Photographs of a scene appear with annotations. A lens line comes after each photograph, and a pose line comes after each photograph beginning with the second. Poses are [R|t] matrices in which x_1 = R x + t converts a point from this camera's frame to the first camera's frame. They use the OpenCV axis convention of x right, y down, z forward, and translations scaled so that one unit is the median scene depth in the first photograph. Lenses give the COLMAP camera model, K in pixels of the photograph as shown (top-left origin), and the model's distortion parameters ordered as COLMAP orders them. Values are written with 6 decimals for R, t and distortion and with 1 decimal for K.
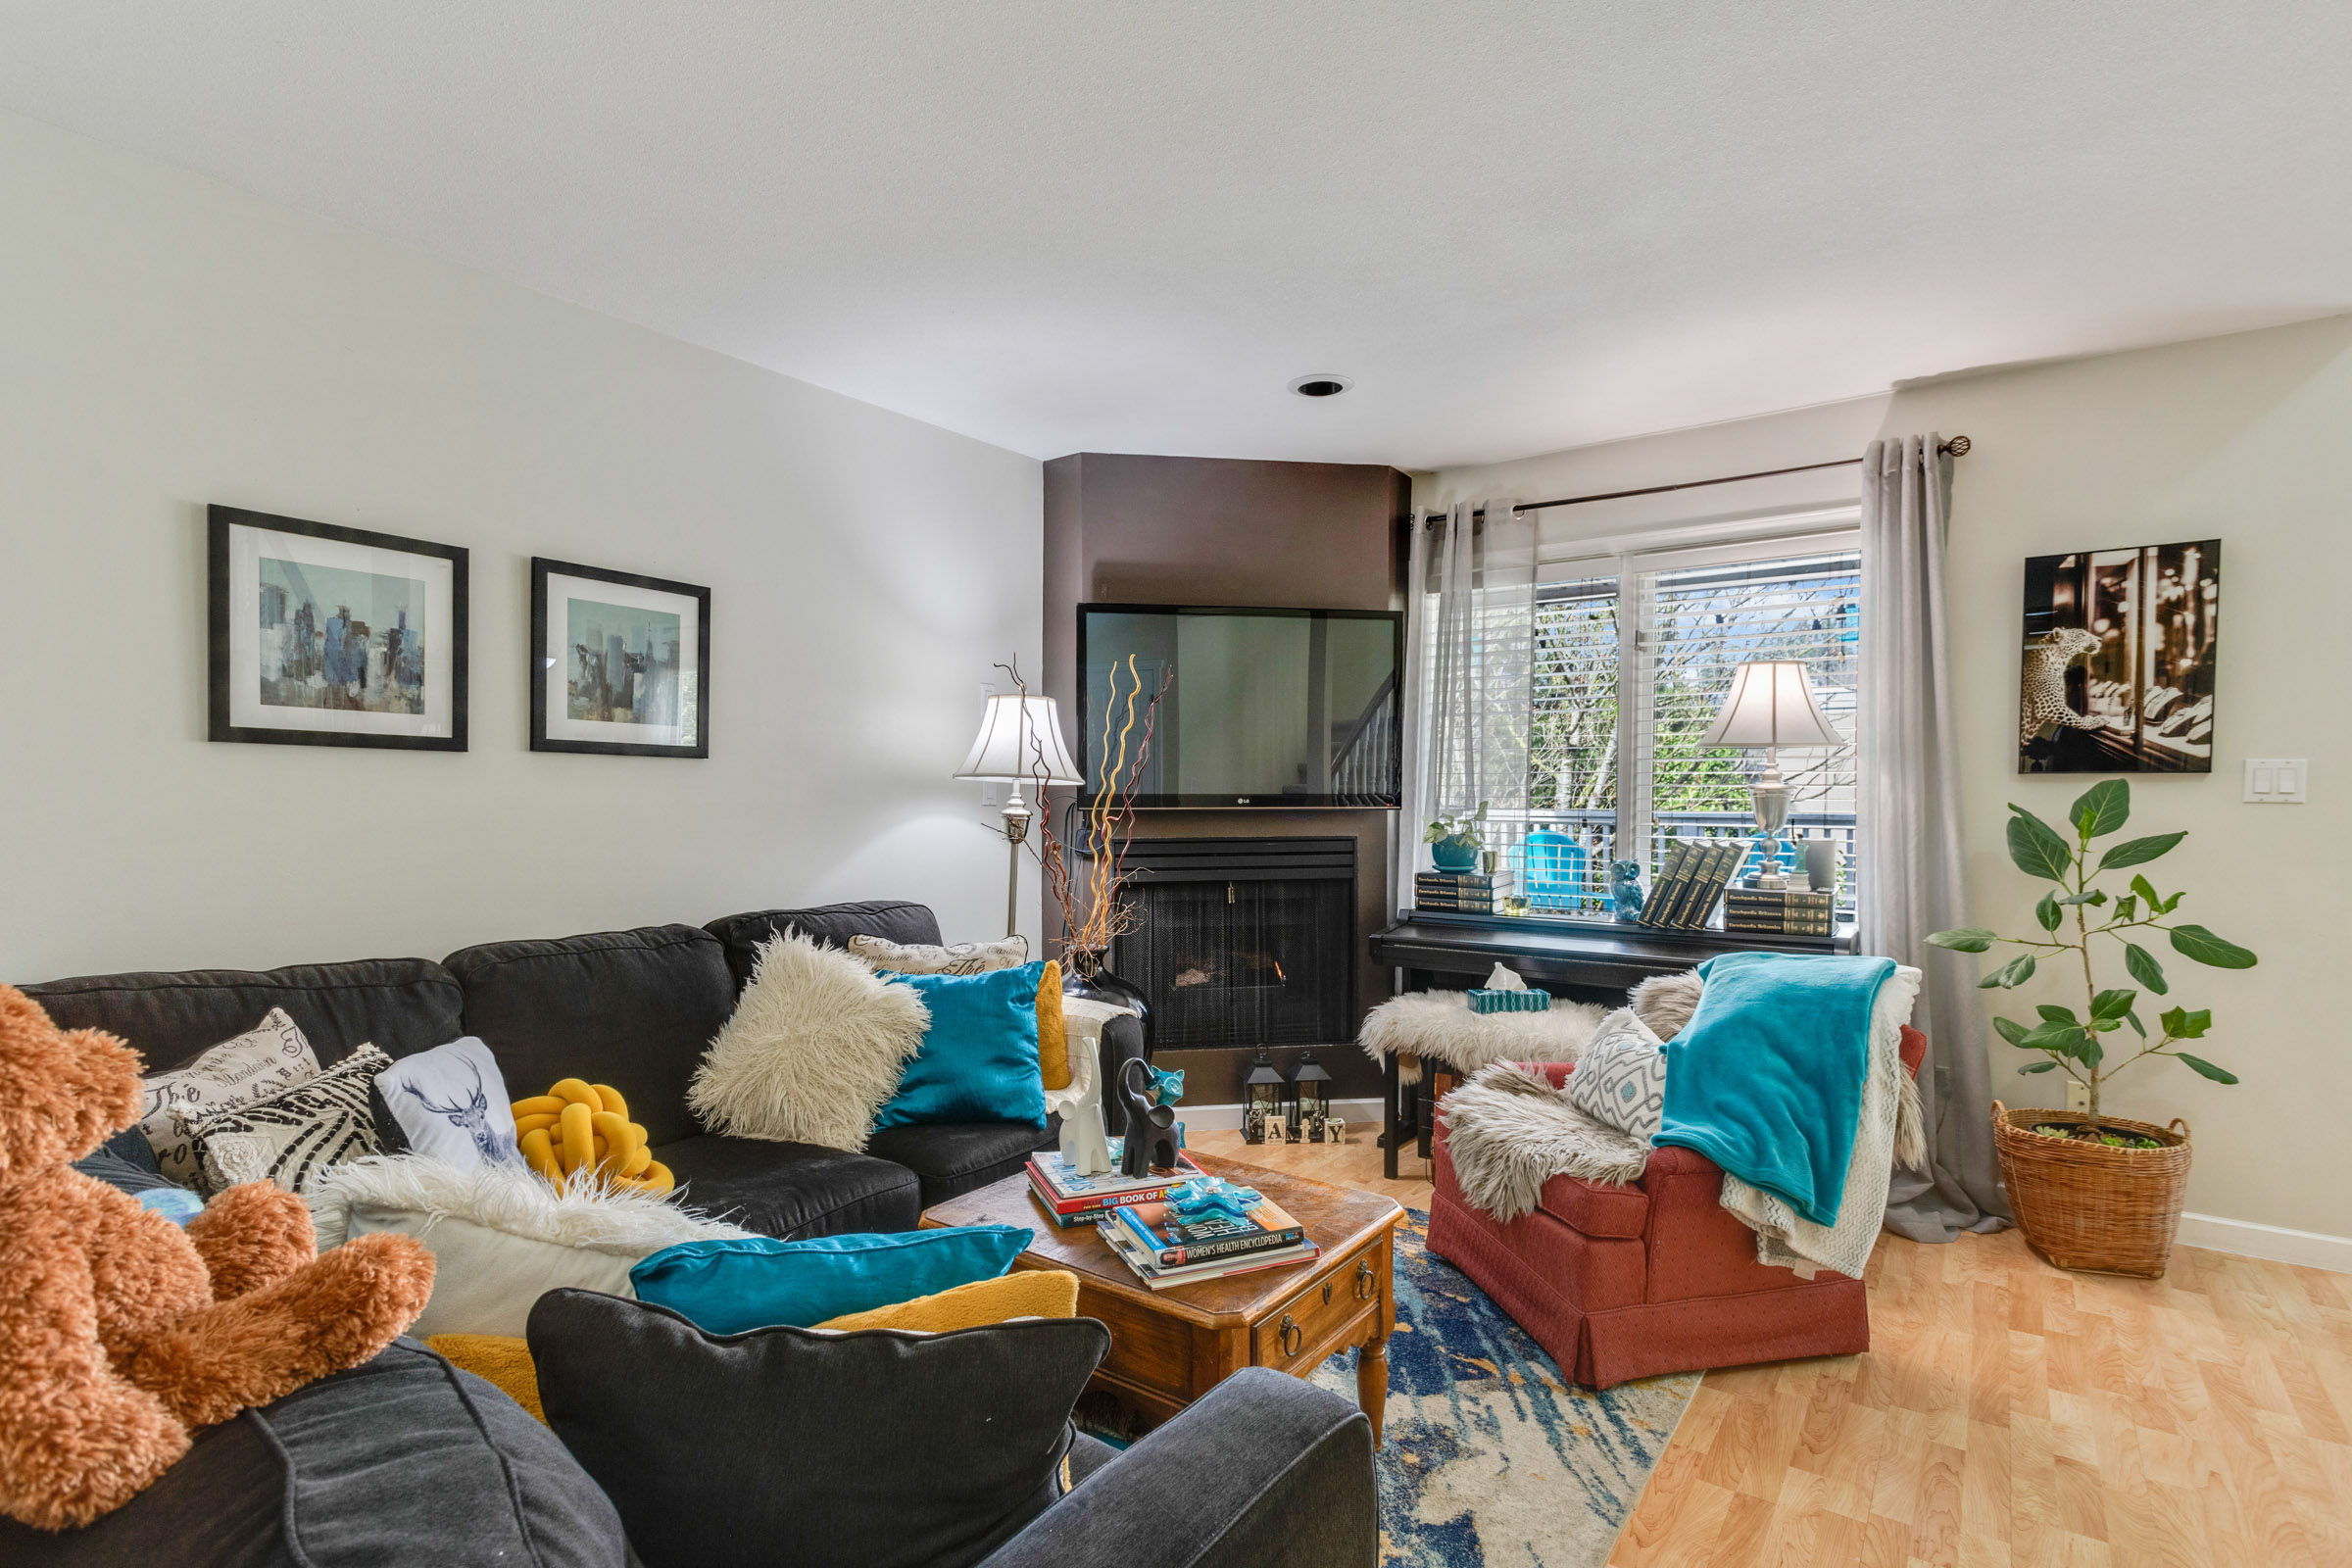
lens RADIAL K [[1114.9, 0, 1174.8], [0, 1114.9, 789.9], [0, 0, 1]] dist [0.002525, 0.000104]
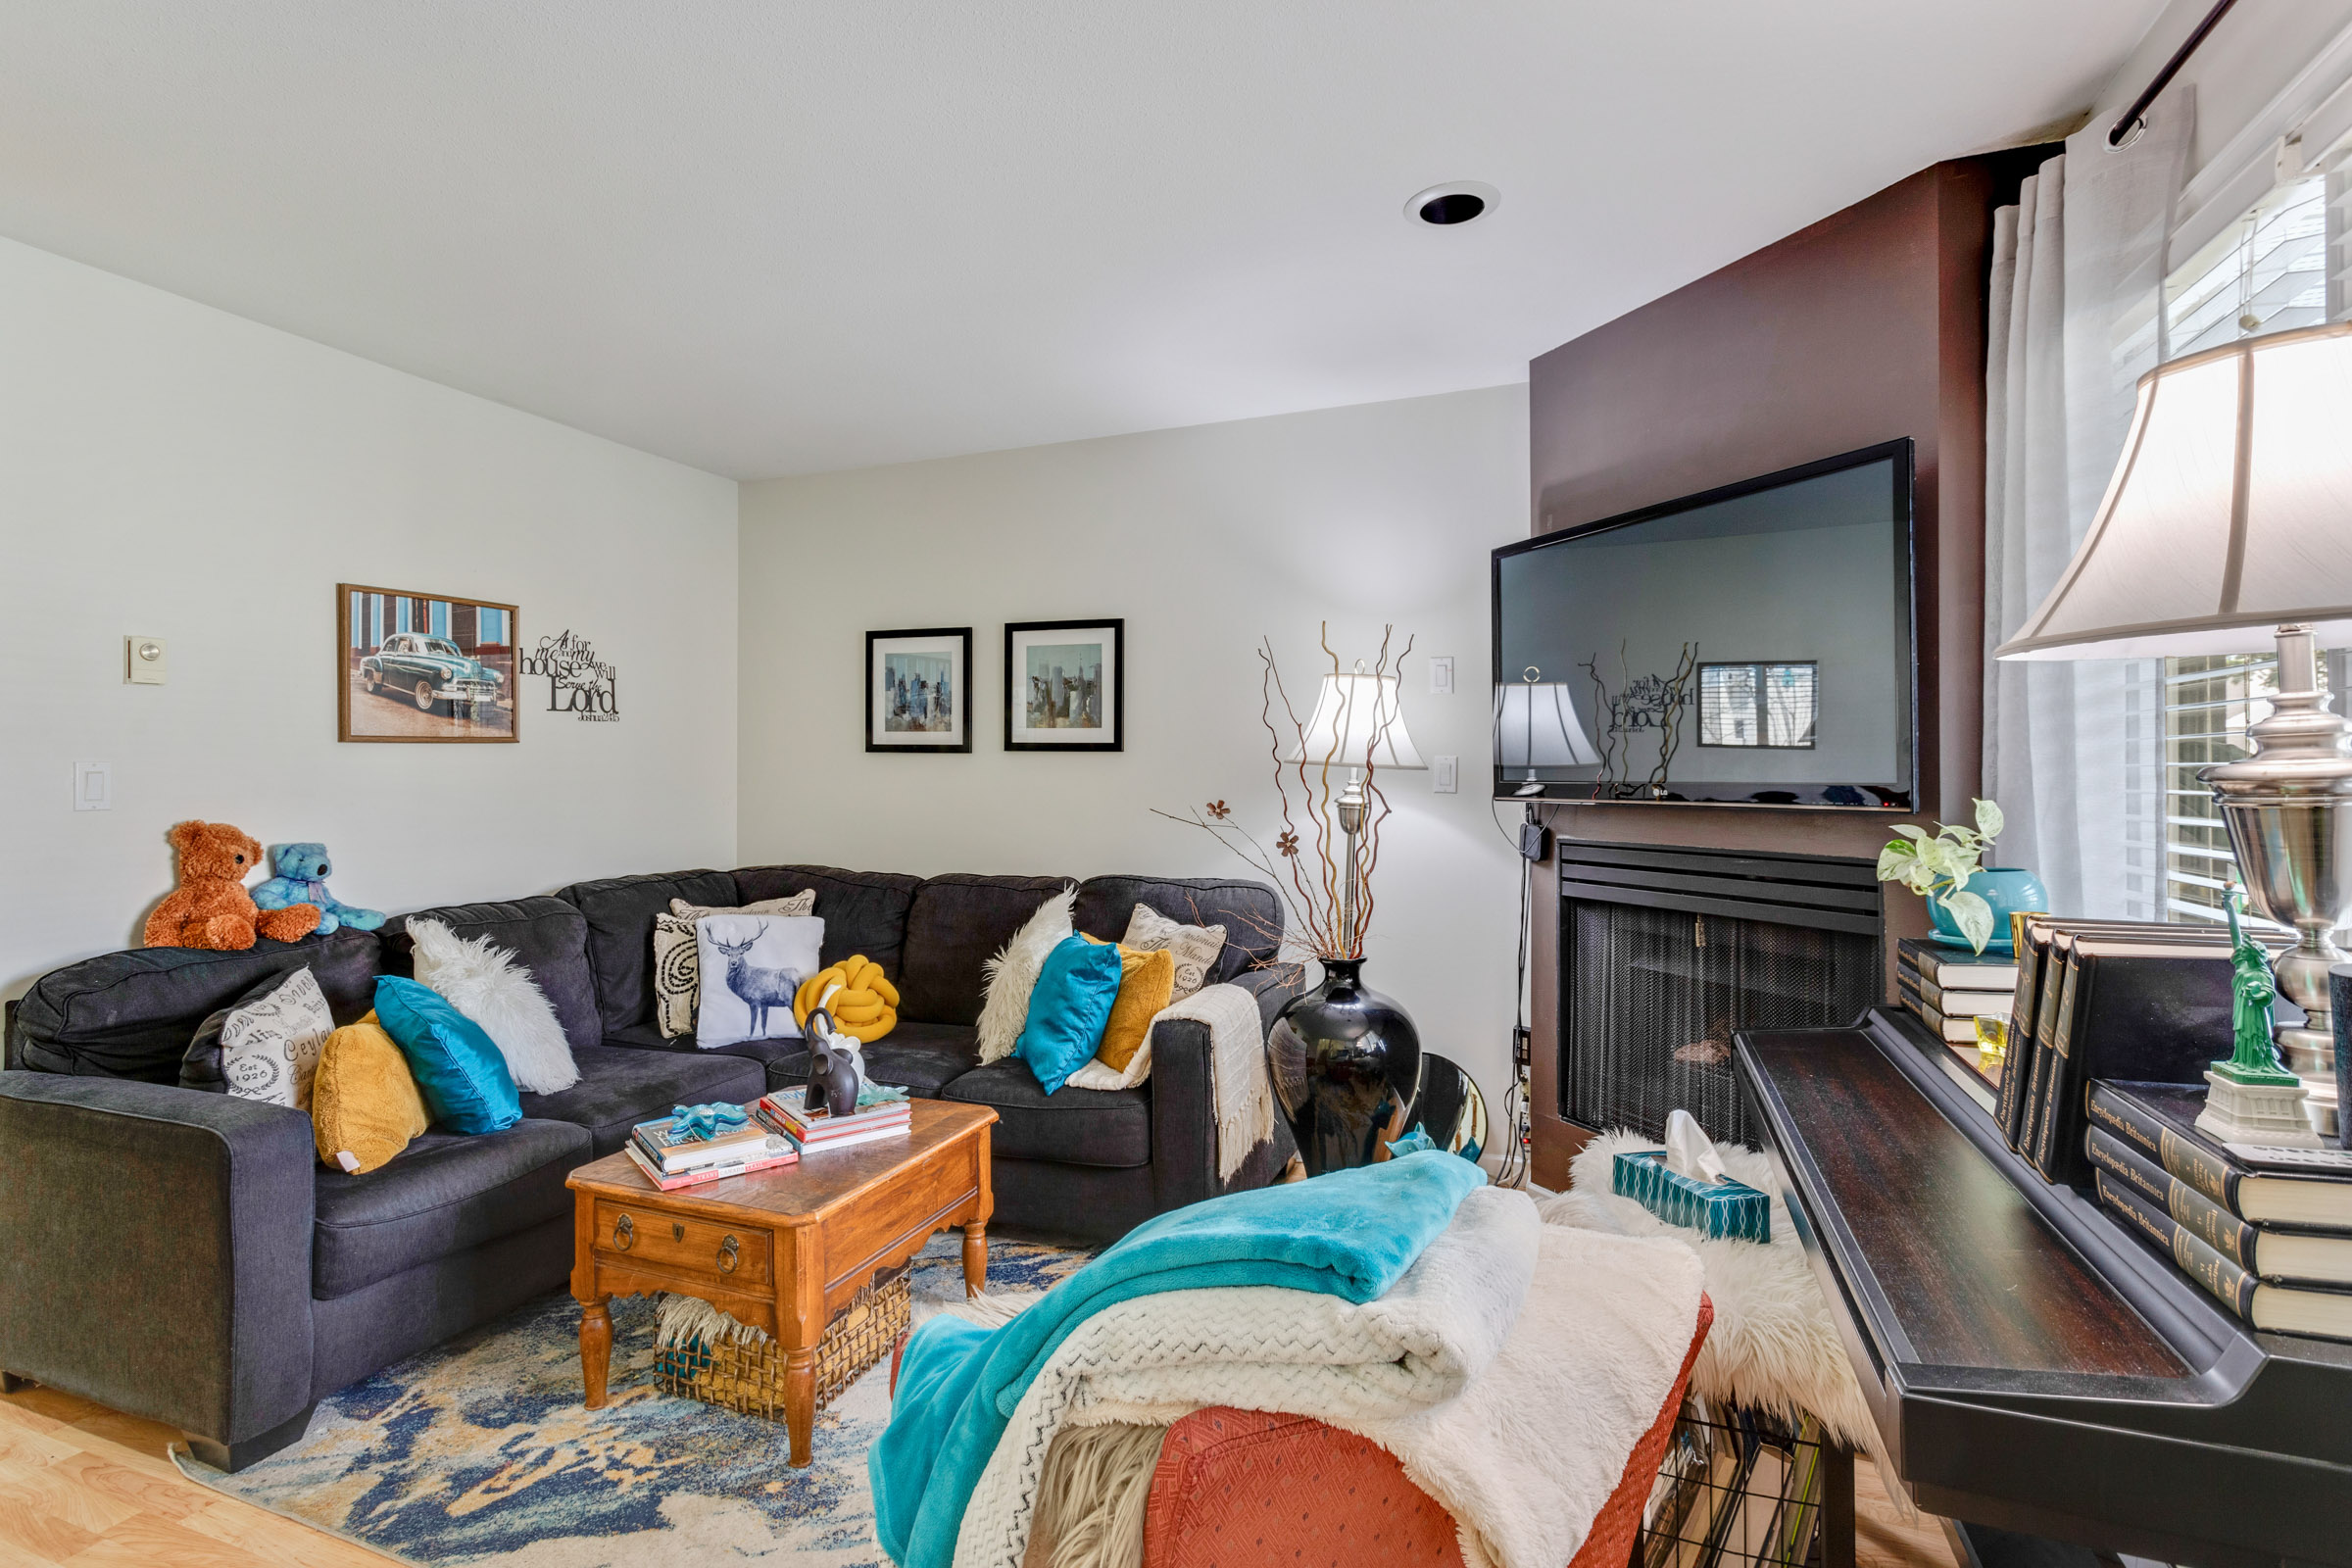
lens RADIAL K [[1114.9, 0, 1174.7], [0, 1114.9, 781.7], [0, 0, 1]] dist [0.002525, 0.000104]
pose [[0.260660, 0.004281, -0.965421, 0.895471], [0.000906, 0.999989, 0.004679, 0.000355], [0.965430, -0.002094, 0.260653, 0.774131]]
